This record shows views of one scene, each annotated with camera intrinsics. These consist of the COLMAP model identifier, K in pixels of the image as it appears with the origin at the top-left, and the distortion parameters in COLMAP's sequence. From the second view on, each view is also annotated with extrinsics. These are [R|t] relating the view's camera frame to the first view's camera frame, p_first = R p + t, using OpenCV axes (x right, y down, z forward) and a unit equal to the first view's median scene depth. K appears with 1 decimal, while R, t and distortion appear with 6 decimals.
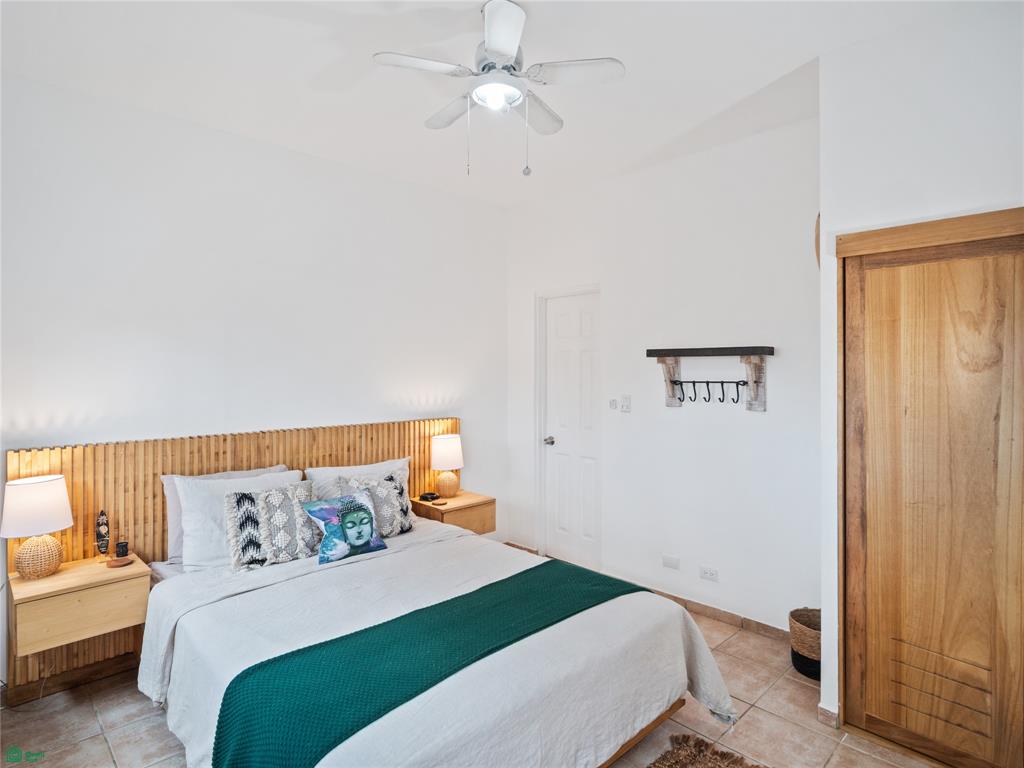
lens RADIAL K [[559.0, 0, 512.0], [0, 559.0, 384.0], [0, 0, 1]] dist [0.001412, -0.001157]
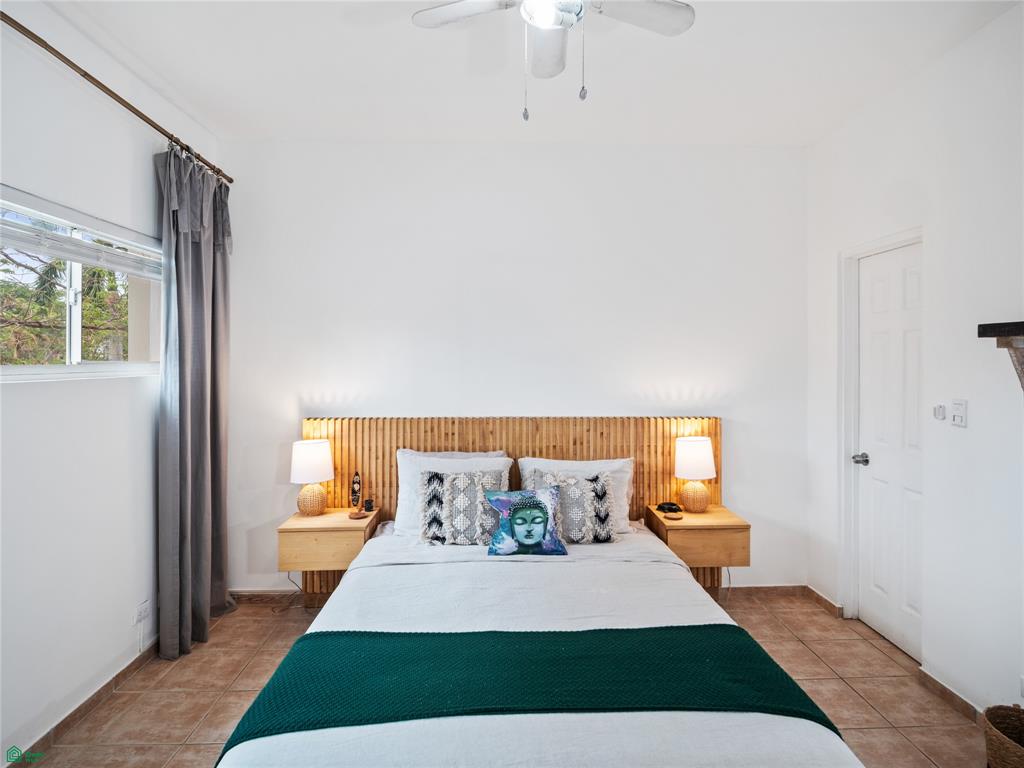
lens RADIAL K [[559.1, 0, 511.5], [0, 559.1, 371.3], [0, 0, 1]] dist [-0.000246, -0.000462]
pose [[0.748781, 0.014031, -0.662669, 0.308295], [-0.017889, 0.999840, 0.000956, -0.004032], [0.662576, 0.011139, 0.748912, 0.256607]]
